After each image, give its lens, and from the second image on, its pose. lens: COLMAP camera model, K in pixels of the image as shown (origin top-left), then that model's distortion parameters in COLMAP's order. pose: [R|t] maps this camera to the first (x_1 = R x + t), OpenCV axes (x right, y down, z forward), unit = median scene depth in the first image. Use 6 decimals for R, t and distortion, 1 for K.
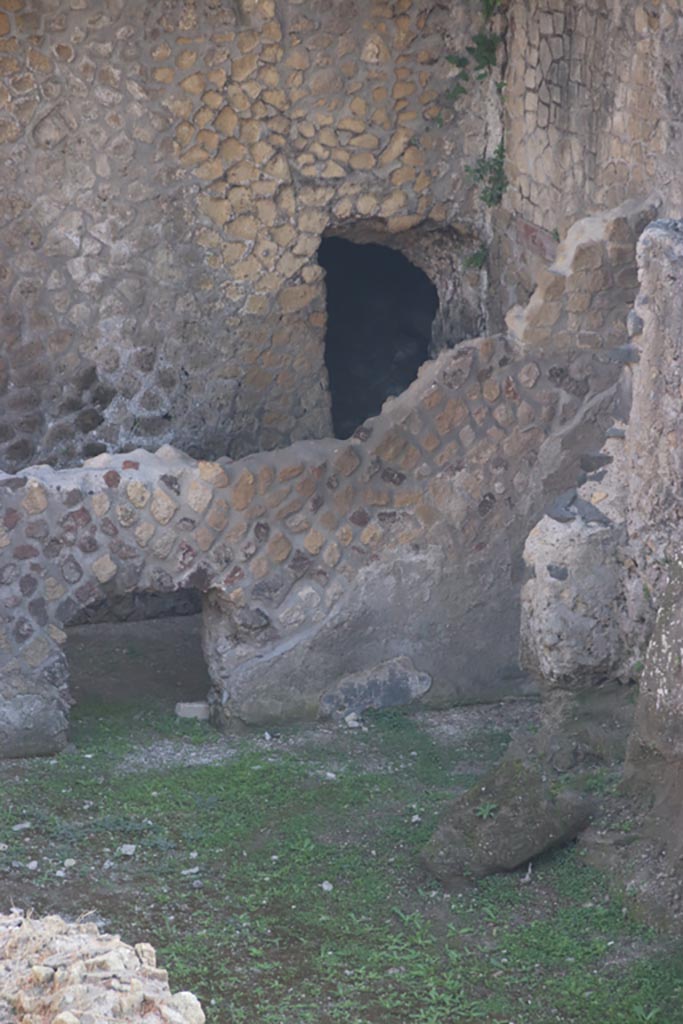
lens RADIAL K [[5333.6, 0, 351.3], [0, 5333.6, 543.5], [0, 0, 1]] dist [2.448447, 0.000000]
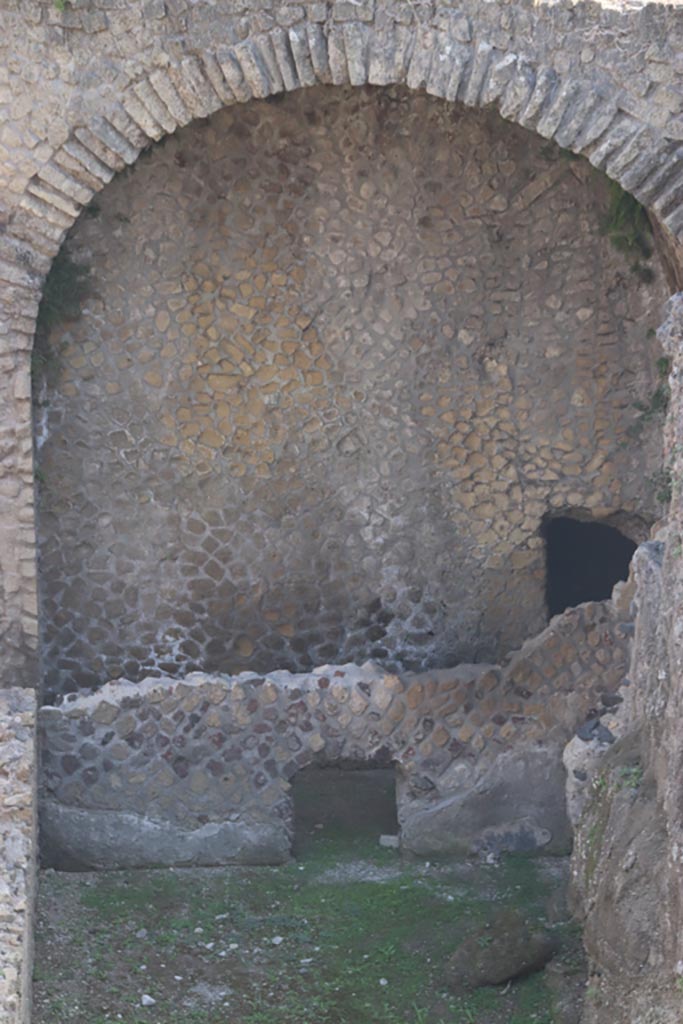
lens RADIAL K [[3780.3, 0, 337.7], [0, 3780.3, 544.0], [0, 0, 1]] dist [1.473211, 0.000000]
pose [[0.955788, 0.060951, -0.287670, 0.255941], [-0.062319, 0.998047, 0.004406, -0.054602], [0.287377, 0.013716, 0.957719, -0.011029]]
